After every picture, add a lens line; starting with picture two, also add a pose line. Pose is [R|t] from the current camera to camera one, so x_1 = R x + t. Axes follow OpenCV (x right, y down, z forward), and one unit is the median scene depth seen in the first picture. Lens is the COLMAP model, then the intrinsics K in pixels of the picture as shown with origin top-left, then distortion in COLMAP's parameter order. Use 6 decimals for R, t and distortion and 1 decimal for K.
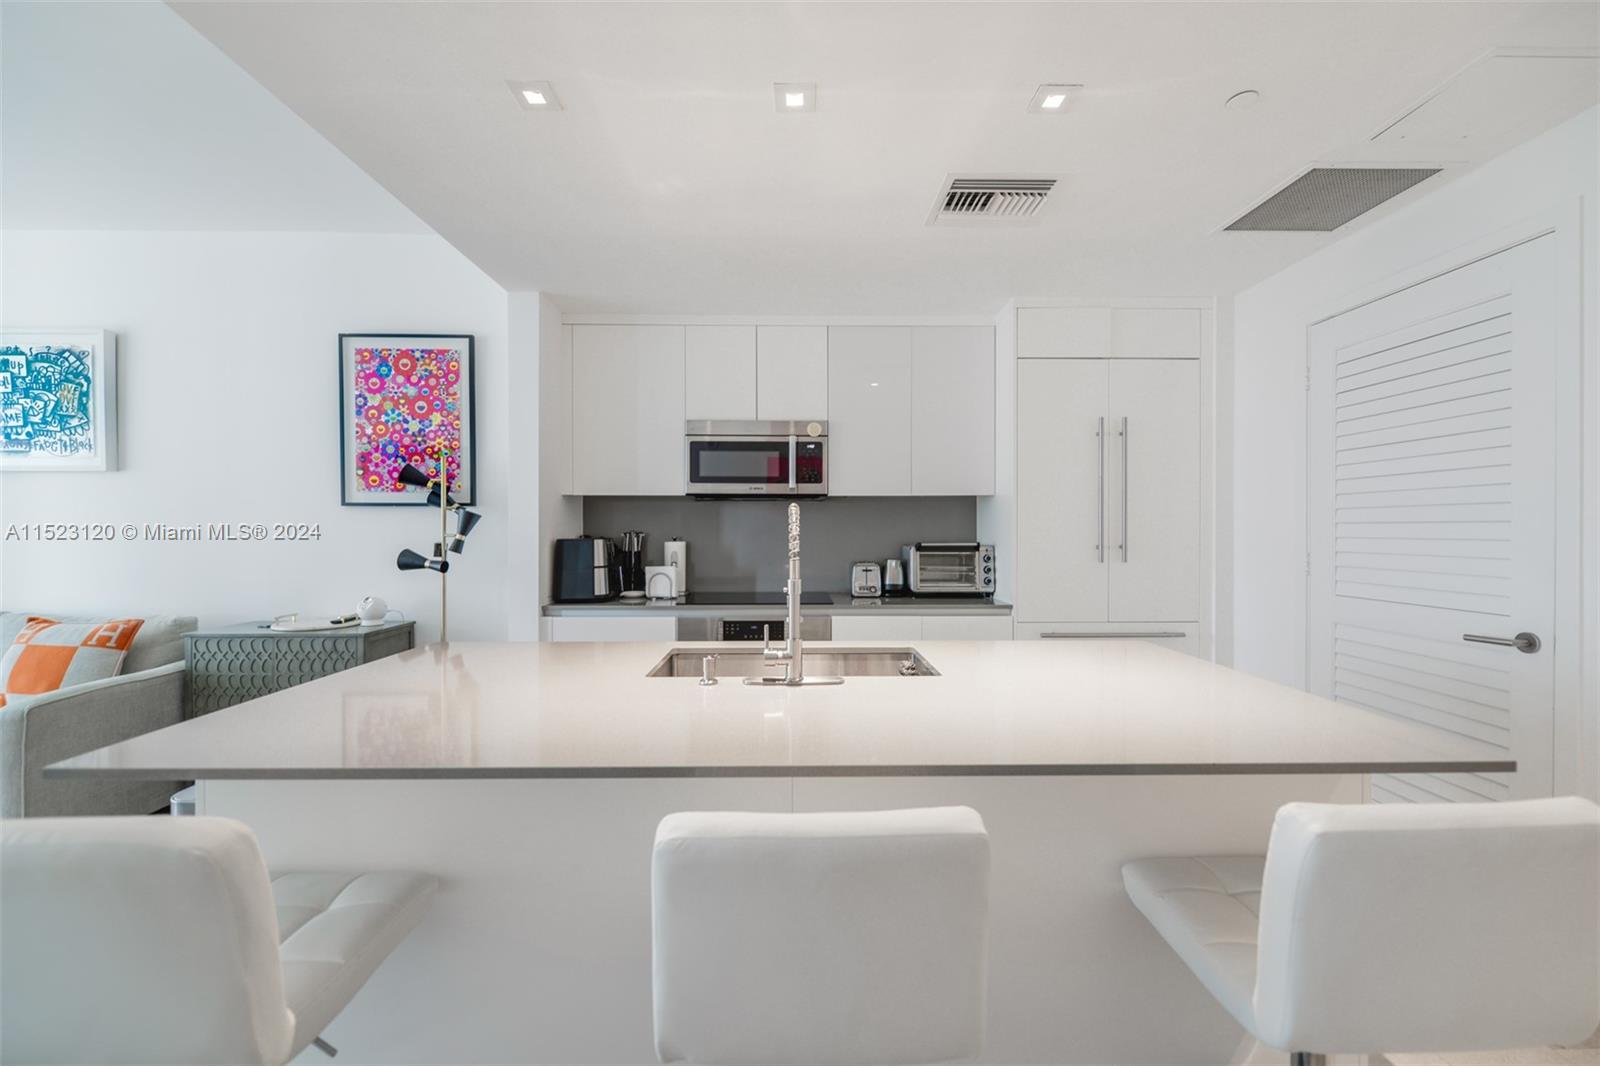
lens RADIAL K [[631.7, 0, 797.8], [0, 631.7, 529.6], [0, 0, 1]] dist [-0.000071, -0.001845]
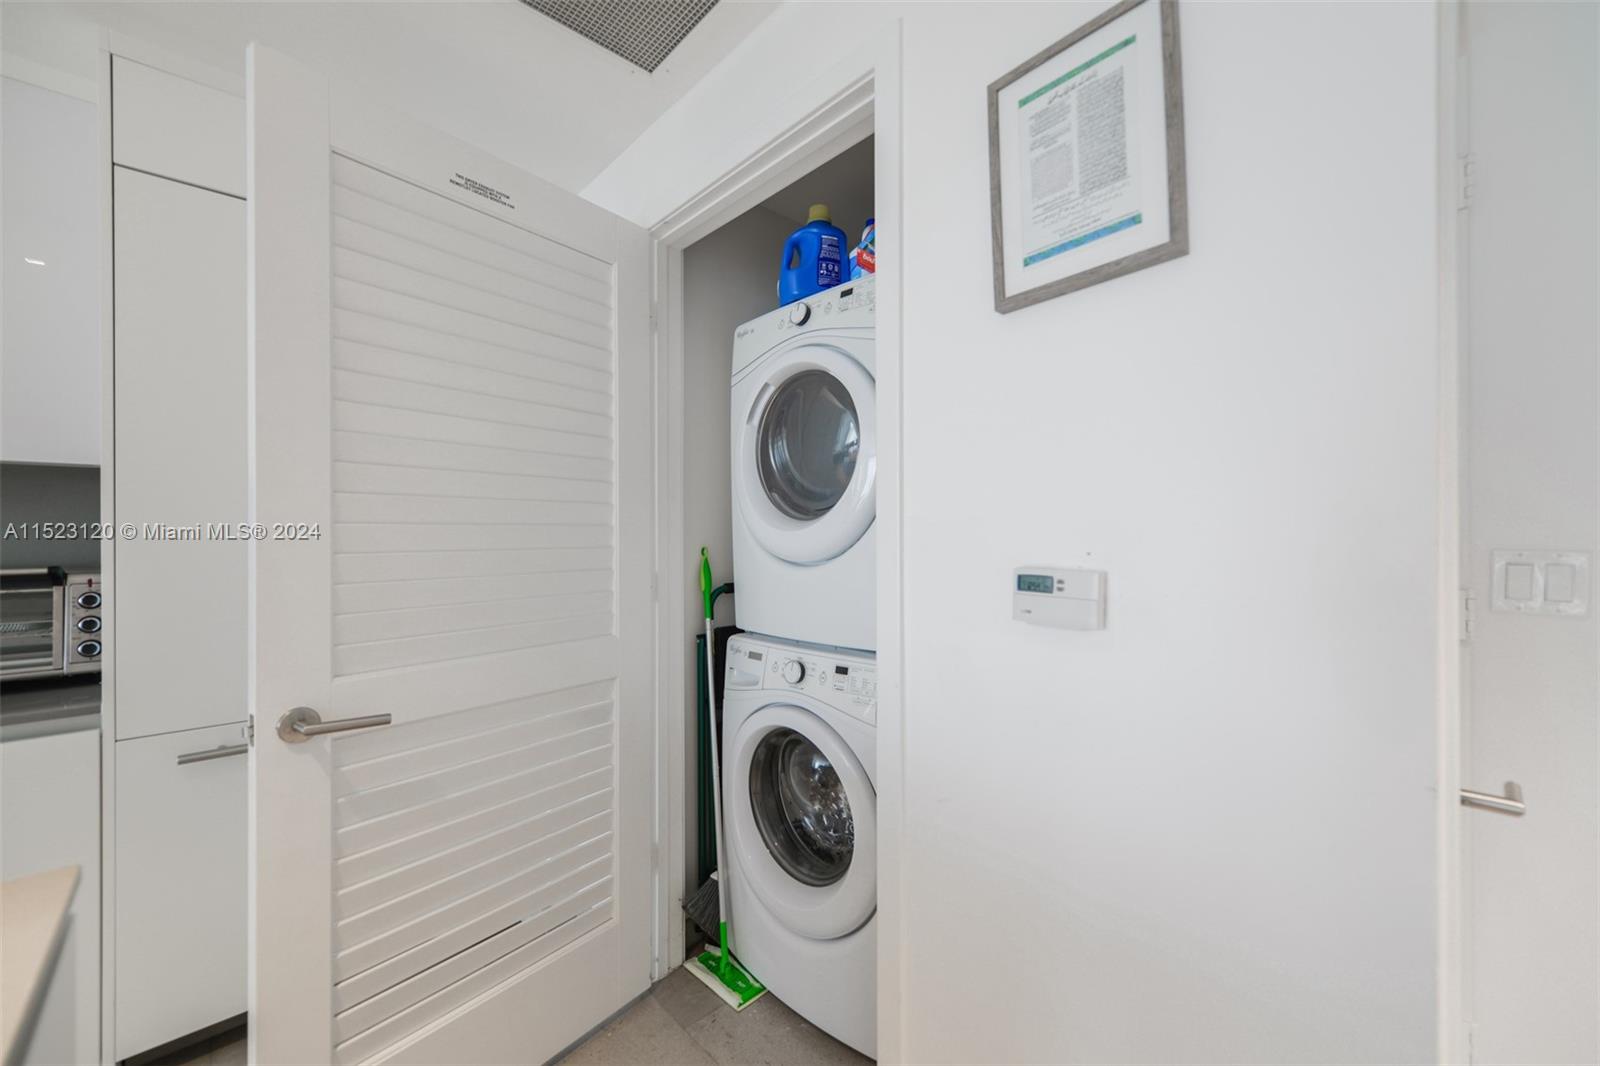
lens RADIAL K [[636.0, 0, 800.0], [0, 636.0, 533.0], [0, 0, 1]] dist [0.016489, -0.009718]
pose [[0.744132, -0.001753, 0.668030, 0.390110], [0.003948, 0.999991, -0.001774, -0.000747], [-0.668020, 0.003958, 0.744132, 0.310688]]
